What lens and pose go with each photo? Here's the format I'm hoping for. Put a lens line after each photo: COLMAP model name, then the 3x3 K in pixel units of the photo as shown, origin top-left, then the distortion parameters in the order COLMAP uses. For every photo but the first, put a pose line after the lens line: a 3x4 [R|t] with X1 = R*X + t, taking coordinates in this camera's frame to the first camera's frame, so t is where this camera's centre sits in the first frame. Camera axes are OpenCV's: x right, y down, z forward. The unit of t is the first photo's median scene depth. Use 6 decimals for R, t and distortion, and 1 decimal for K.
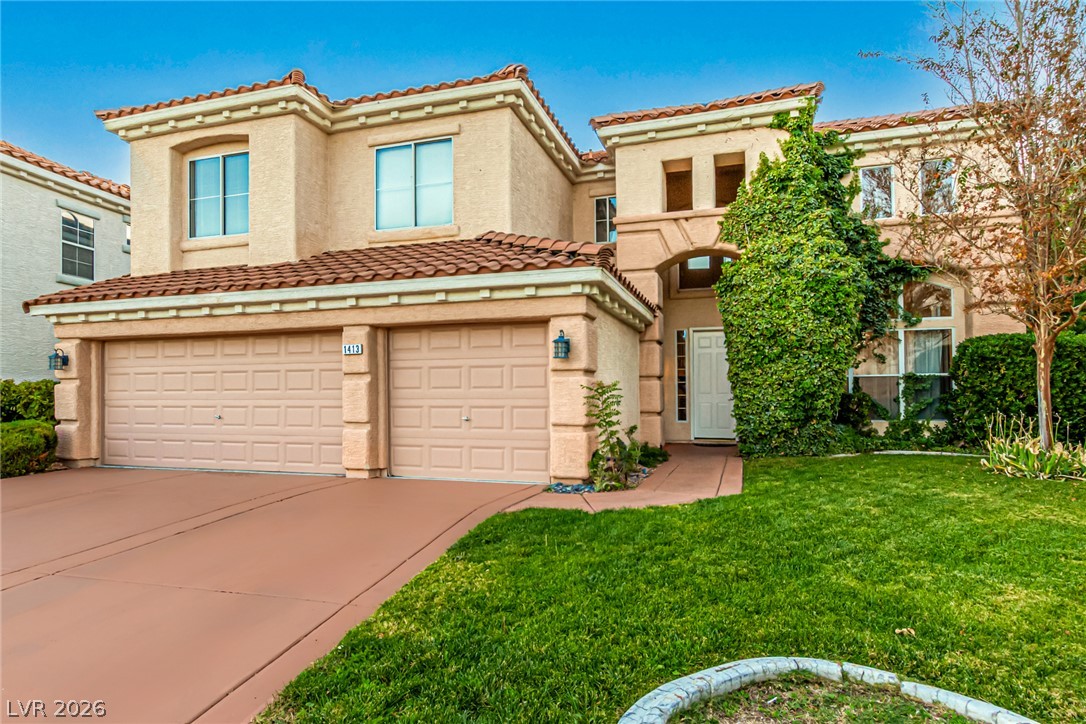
lens RADIAL K [[640.1, 0, 531.2], [0, 640.1, 374.4], [0, 0, 1]] dist [-0.000271, 0.000799]
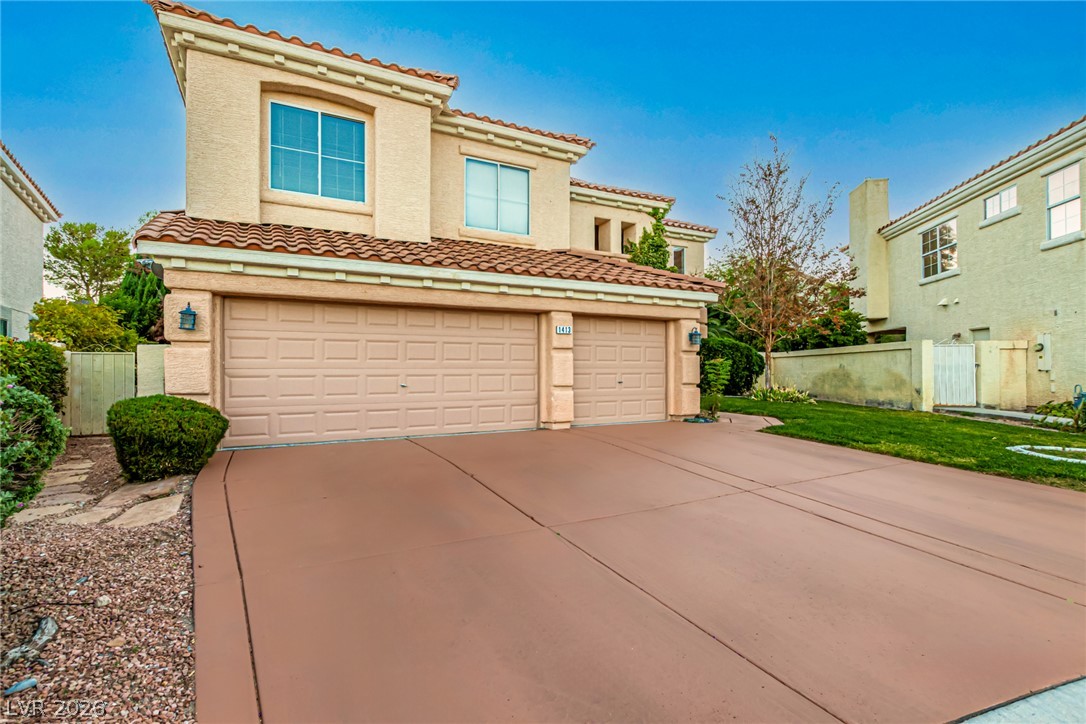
lens RADIAL K [[495.4, 0, 550.5], [0, 495.4, 355.3], [0, 0, 1]] dist [-0.000582, -0.000284]
pose [[0.697471, 0.021882, 0.716279, -0.799186], [-0.027087, 0.999624, -0.004162, 0.013682], [-0.716101, -0.016499, 0.697802, 0.246459]]
